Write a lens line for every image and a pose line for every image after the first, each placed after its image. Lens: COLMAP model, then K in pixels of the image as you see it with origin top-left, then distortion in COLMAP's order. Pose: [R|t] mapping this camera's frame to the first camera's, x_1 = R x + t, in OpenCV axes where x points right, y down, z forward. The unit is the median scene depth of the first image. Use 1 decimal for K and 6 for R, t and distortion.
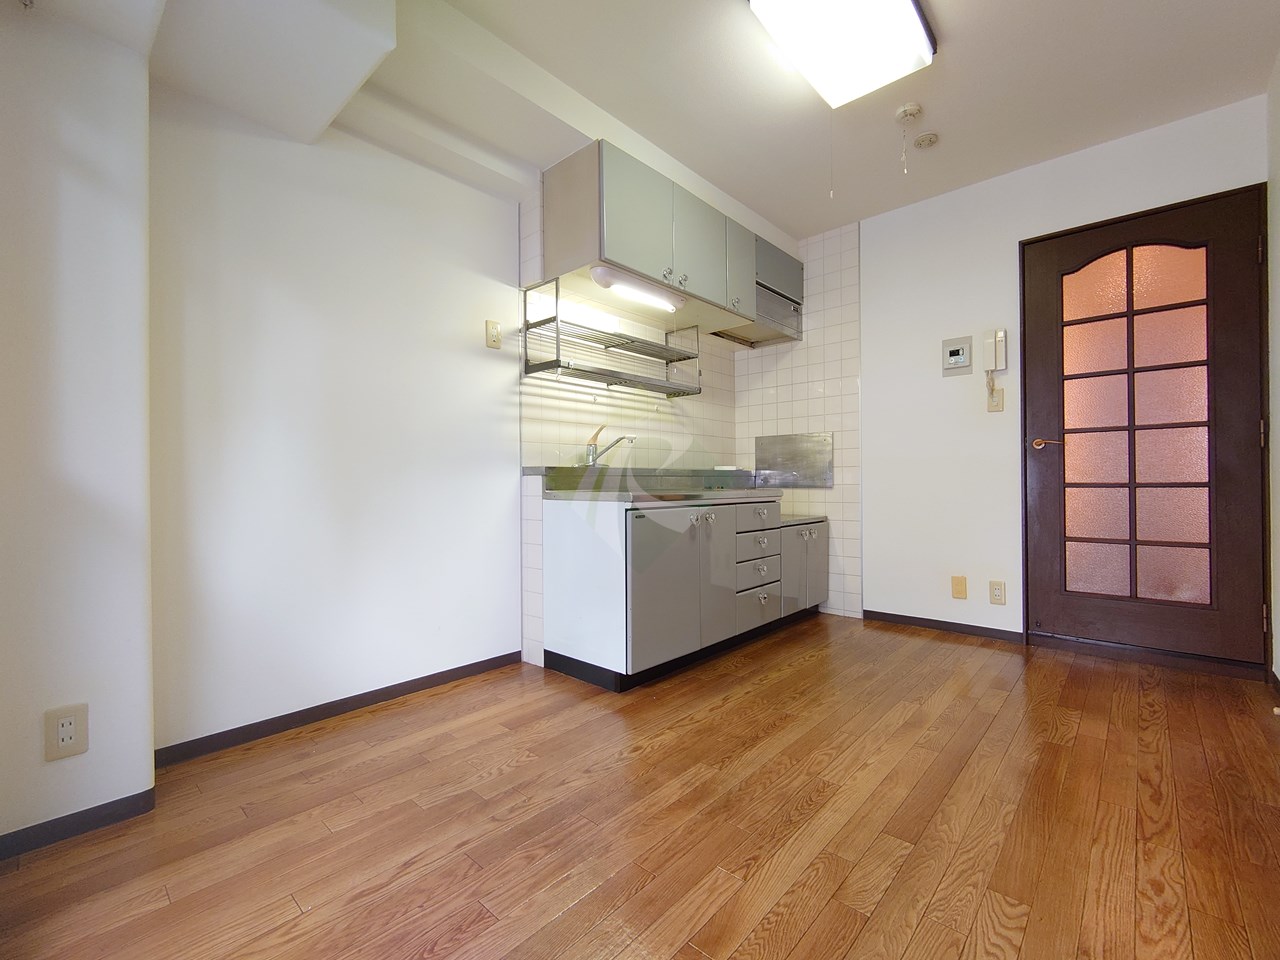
lens RADIAL K [[552.9, 0, 641.2], [0, 552.9, 481.4], [0, 0, 1]] dist [0.003137, -0.000497]
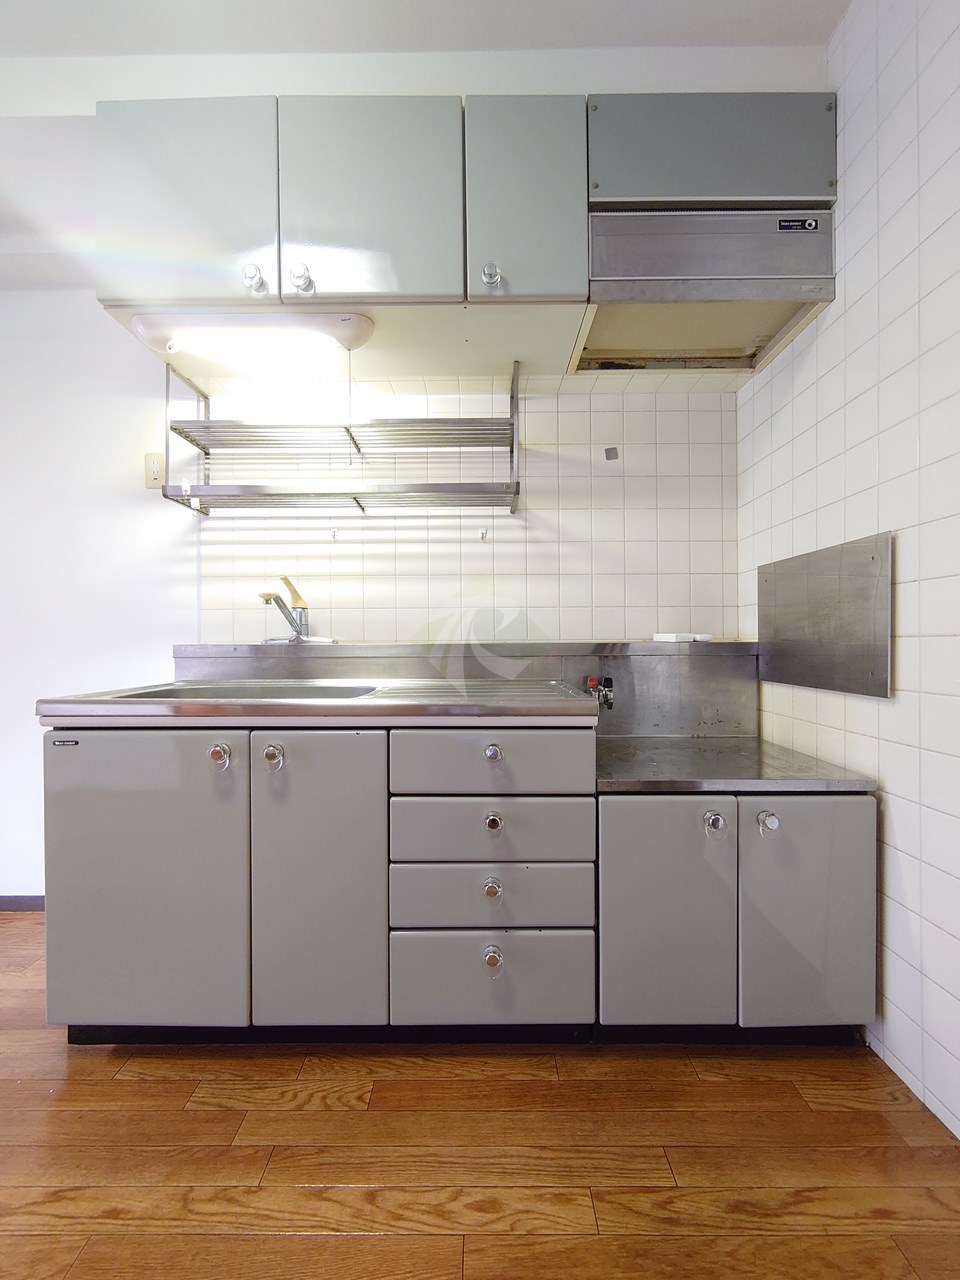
lens RADIAL K [[552.9, 0, 482.4], [0, 552.9, 642.3], [0, 0, 1]] dist [0.003137, -0.000497]
pose [[0.669643, 0.002500, -0.742679, 0.480250], [0.001332, 0.999989, 0.004566, -0.026594], [0.742682, -0.004047, 0.669632, 0.663433]]
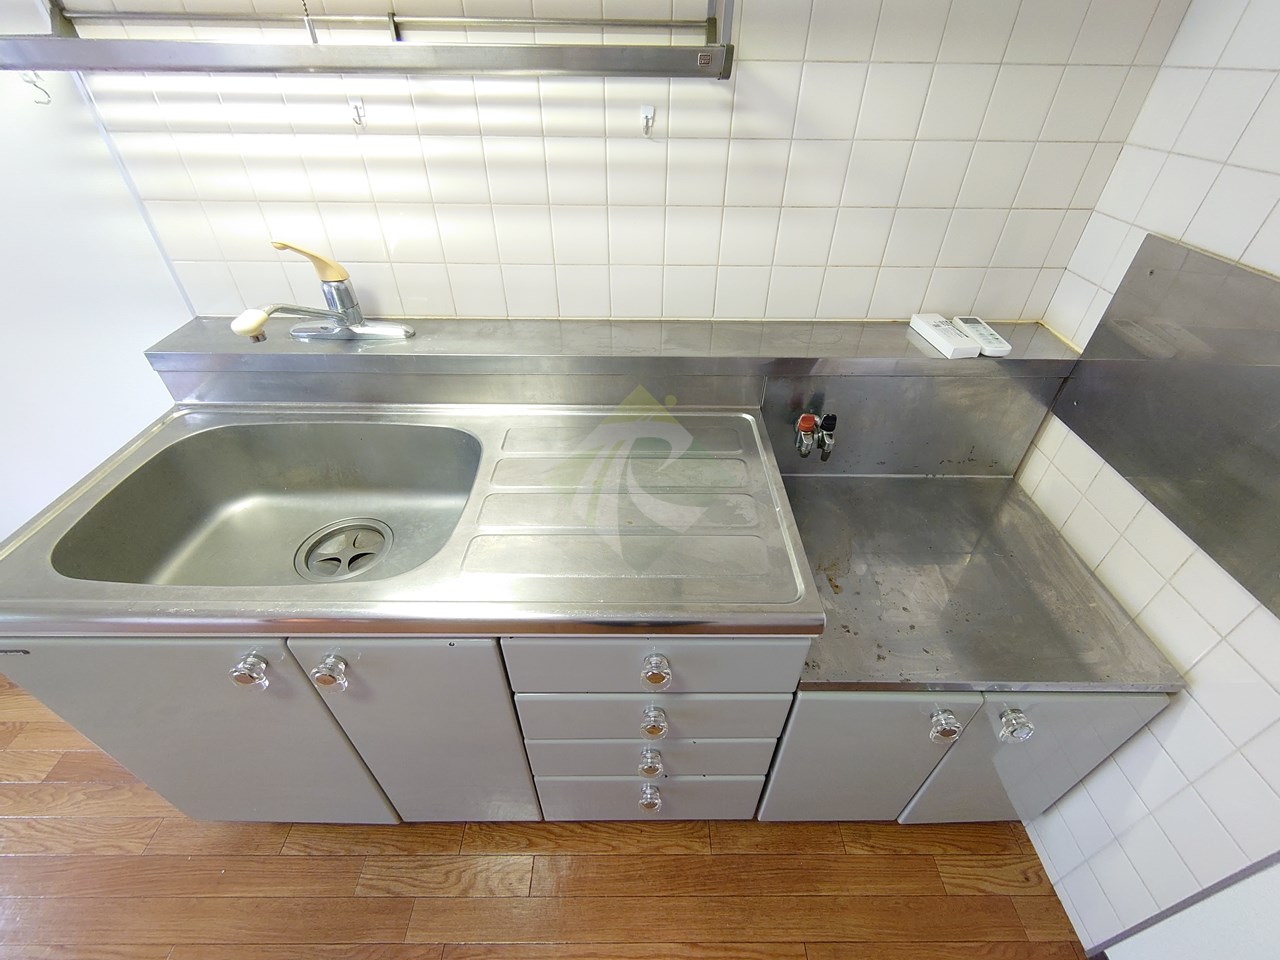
lens RADIAL K [[552.9, 0, 642.5], [0, 552.9, 487.0], [0, 0, 1]] dist [0.003137, -0.000497]
pose [[0.671928, 0.470161, -0.572243, 0.305086], [-0.013100, 0.780081, 0.625541, -0.176223], [0.740501, -0.412822, 0.530317, 0.816523]]
